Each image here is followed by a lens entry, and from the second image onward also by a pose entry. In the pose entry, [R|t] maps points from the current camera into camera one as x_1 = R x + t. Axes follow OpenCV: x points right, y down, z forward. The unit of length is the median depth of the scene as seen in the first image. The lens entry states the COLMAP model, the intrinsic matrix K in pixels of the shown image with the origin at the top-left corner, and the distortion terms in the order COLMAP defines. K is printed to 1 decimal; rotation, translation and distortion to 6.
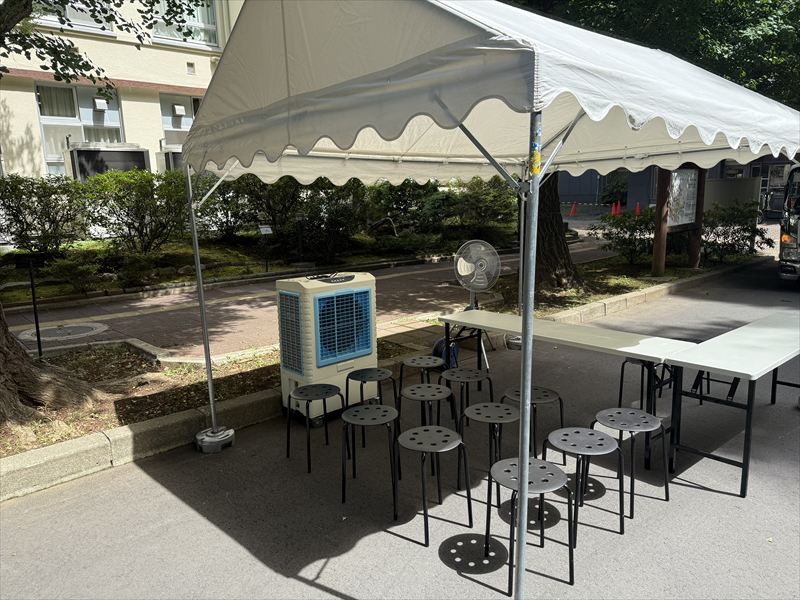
lens RADIAL K [[562.7, 0, 393.8], [0, 562.7, 297.3], [0, 0, 1]] dist [0.023429, -0.031960]
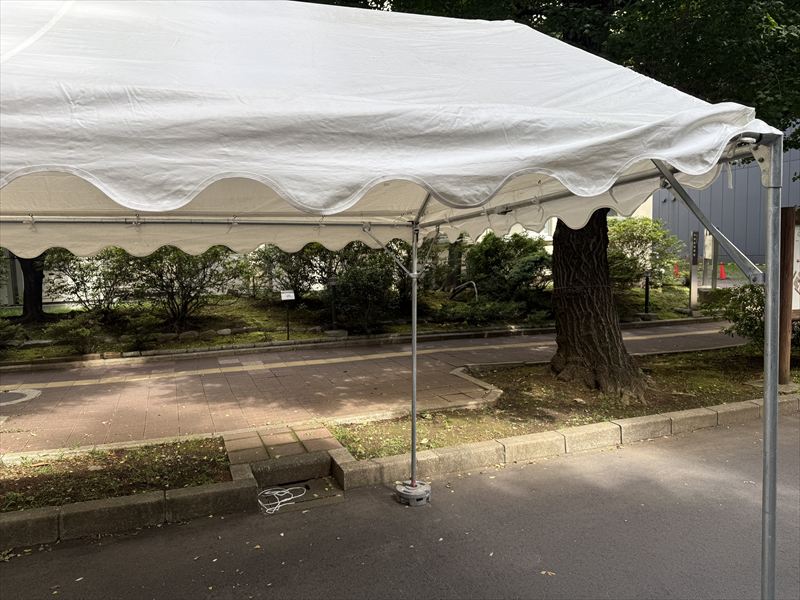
lens RADIAL K [[562.7, 0, 405.8], [0, 562.7, 298.4], [0, 0, 1]] dist [0.023429, -0.031960]
pose [[0.939424, 0.033052, -0.341160, 0.632508], [-0.065387, 0.994342, -0.083717, -0.117309], [0.336463, 0.100953, 0.936270, 0.485261]]
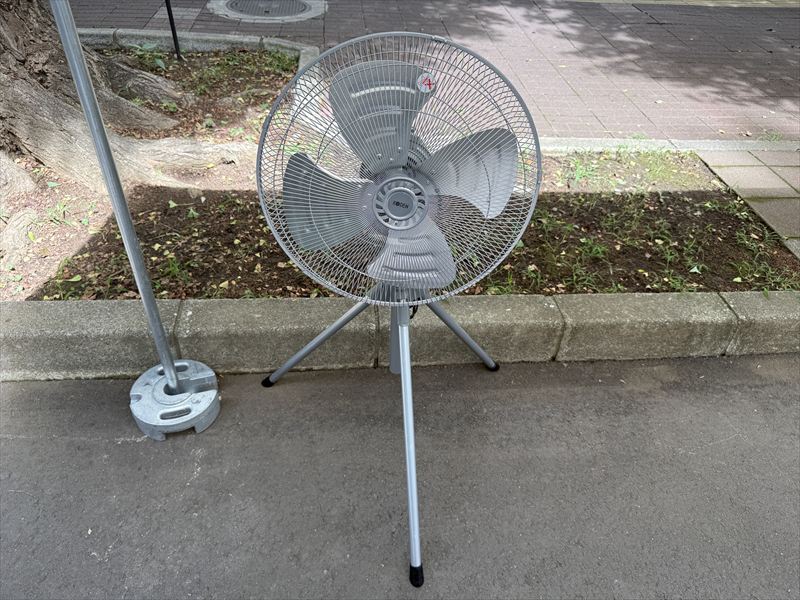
lens RADIAL K [[562.7, 0, 399.7], [0, 562.7, 298.6], [0, 0, 1]] dist [0.023429, -0.031960]
pose [[0.796085, 0.428306, -0.427554, -0.021254], [-0.162499, 0.831823, 0.530721, -0.066529], [0.582960, -0.353022, 0.731801, 0.726446]]
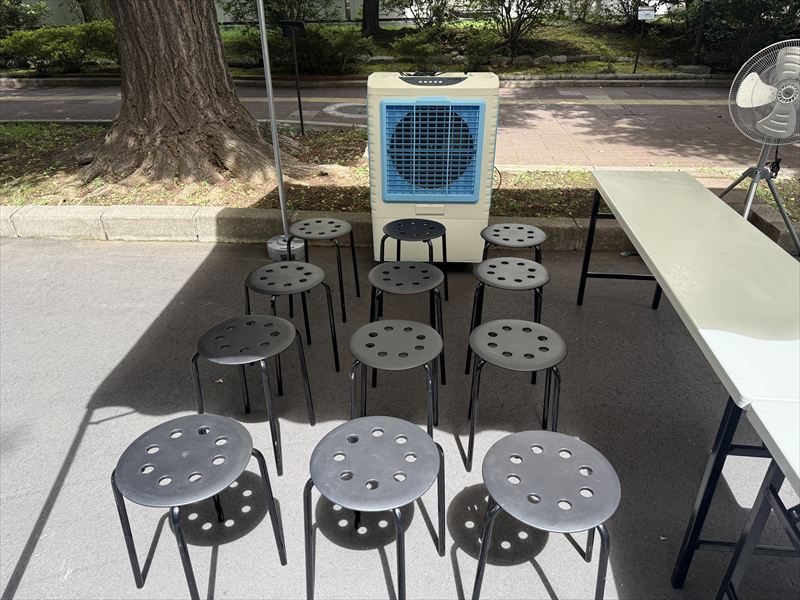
lens RADIAL K [[562.7, 0, 397.4], [0, 562.7, 303.6], [0, 0, 1]] dist [0.023429, -0.031960]
pose [[0.681995, 0.369592, -0.631098, 0.383435], [-0.130502, 0.910564, 0.392228, -0.046579], [0.719620, -0.185138, 0.669232, 0.444747]]
